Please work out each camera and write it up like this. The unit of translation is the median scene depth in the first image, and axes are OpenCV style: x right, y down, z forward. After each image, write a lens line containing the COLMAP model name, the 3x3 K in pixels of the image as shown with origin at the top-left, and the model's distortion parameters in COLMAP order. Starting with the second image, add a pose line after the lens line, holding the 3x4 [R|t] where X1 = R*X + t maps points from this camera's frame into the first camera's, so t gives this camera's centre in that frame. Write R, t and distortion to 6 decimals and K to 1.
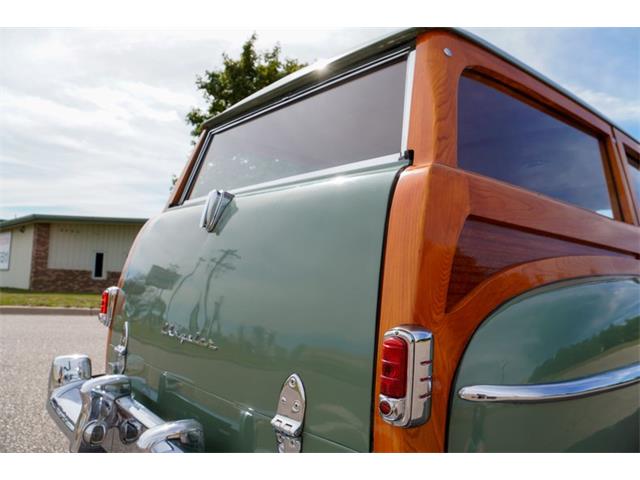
lens RADIAL K [[486.6, 0, 321.8], [0, 486.6, 233.7], [0, 0, 1]] dist [-0.125339, 0.105219]
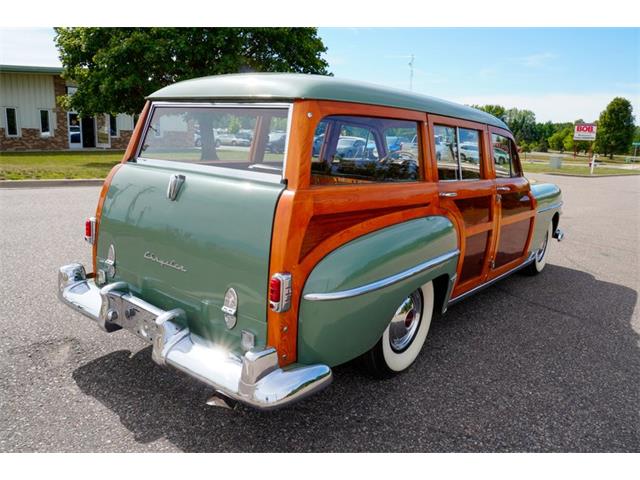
lens RADIAL K [[499.3, 0, 320.0], [0, 499.3, 240.0], [0, 0, 1]] dist [-0.116756, 0.126378]
pose [[0.983221, -0.032212, 0.179554, -0.042069], [-0.025109, 0.951020, 0.308109, -0.419242], [-0.180684, -0.307448, 0.934253, -0.747115]]
